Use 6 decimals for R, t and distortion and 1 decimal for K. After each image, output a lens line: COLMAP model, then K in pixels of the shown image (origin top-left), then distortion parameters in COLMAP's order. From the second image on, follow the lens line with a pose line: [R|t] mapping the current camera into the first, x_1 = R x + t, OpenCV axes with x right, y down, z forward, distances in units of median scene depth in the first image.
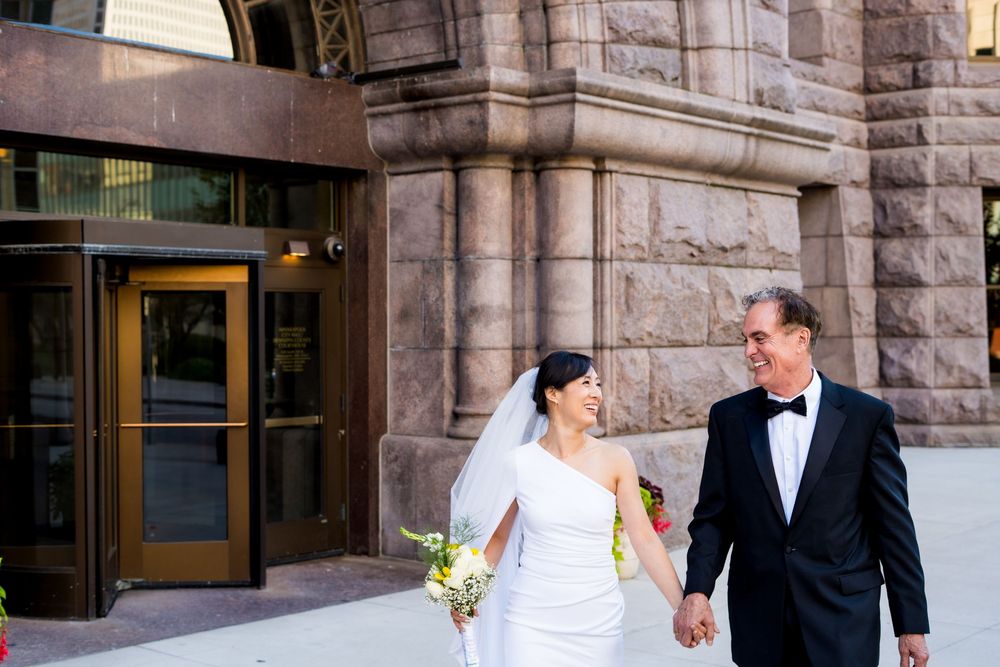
lens RADIAL K [[1443.2, 0, 500.0], [0, 1443.2, 333.5], [0, 0, 1]] dist [-0.019268, -0.003188]
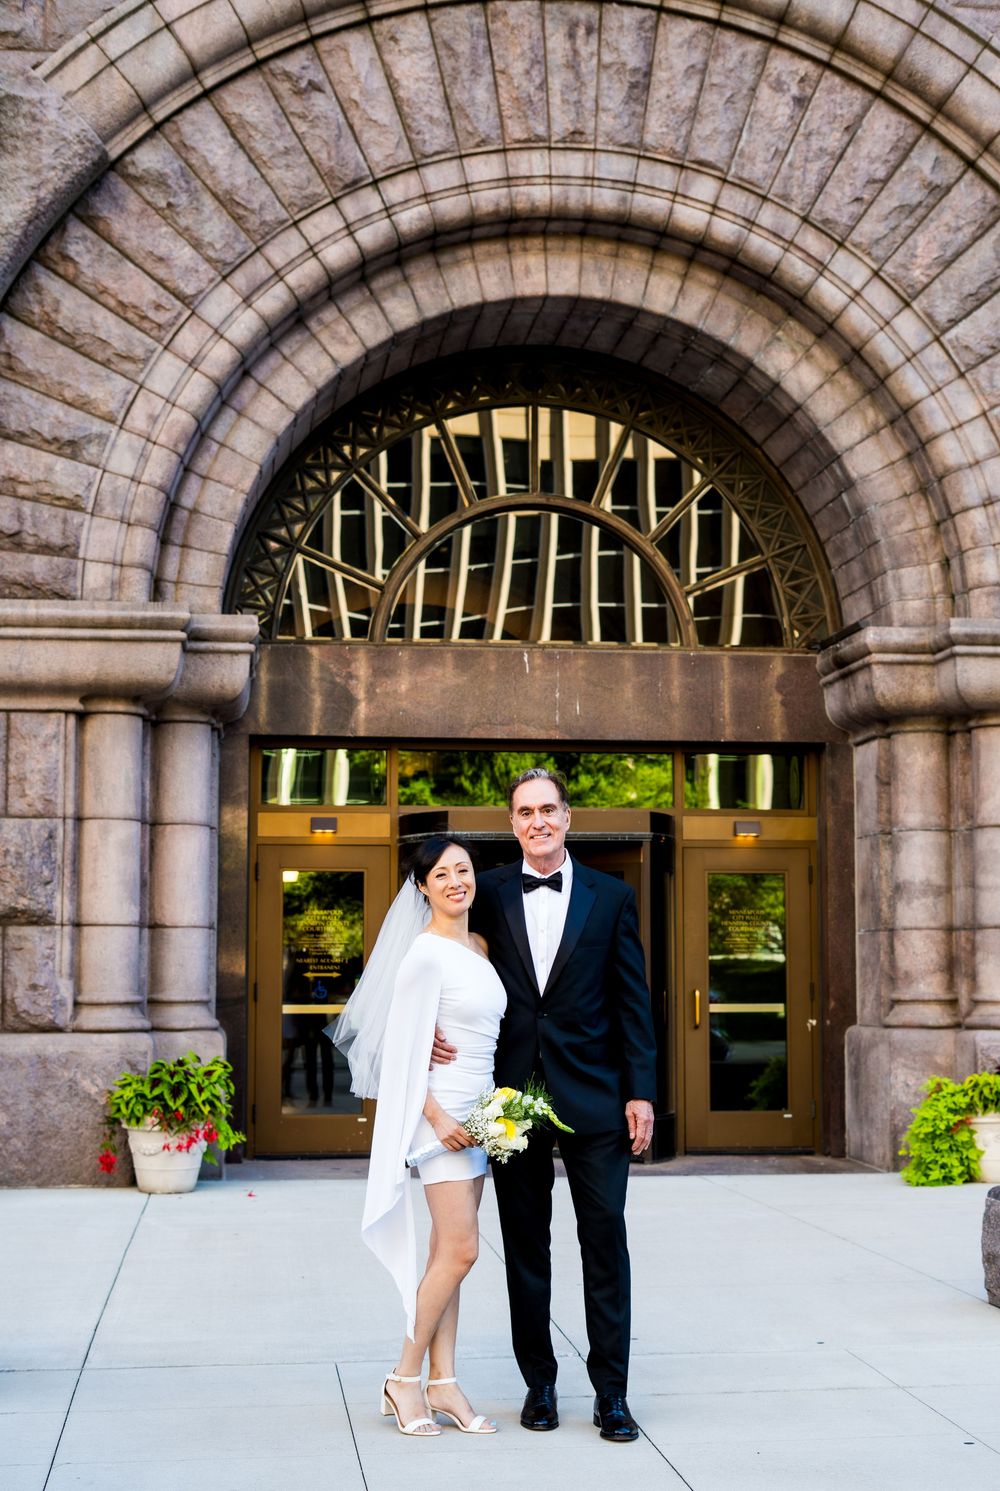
lens RADIAL K [[2240.3, 0, 503.0], [0, 2240.3, 763.3], [0, 0, 1]] dist [-0.021173, -0.025359]
pose [[0.740561, -0.062586, -0.669068, 0.756751], [-0.005483, 0.995058, -0.099148, 0.048335], [0.671966, 0.077094, 0.736558, -0.227784]]
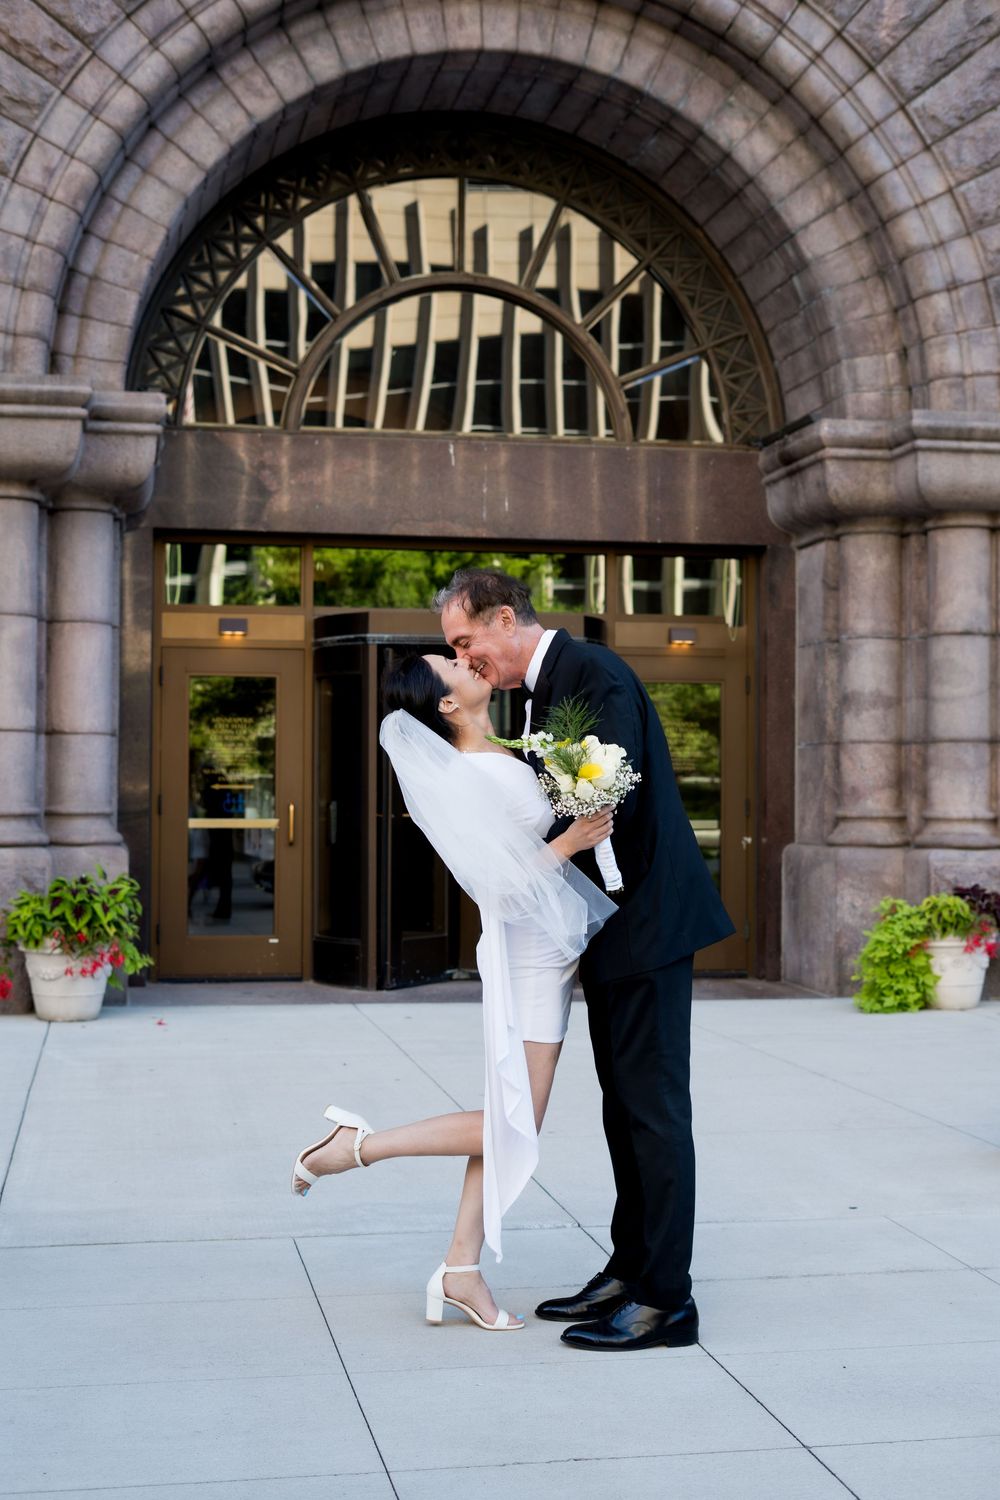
lens RADIAL K [[2164.8, 0, 495.0], [0, 2164.8, 745.9], [0, 0, 1]] dist [-0.019268, -0.003188]
pose [[0.777581, -0.009129, -0.628717, 0.637652], [-0.011232, 0.999533, -0.028405, 0.052182], [0.628683, 0.029150, 0.777115, -0.145197]]
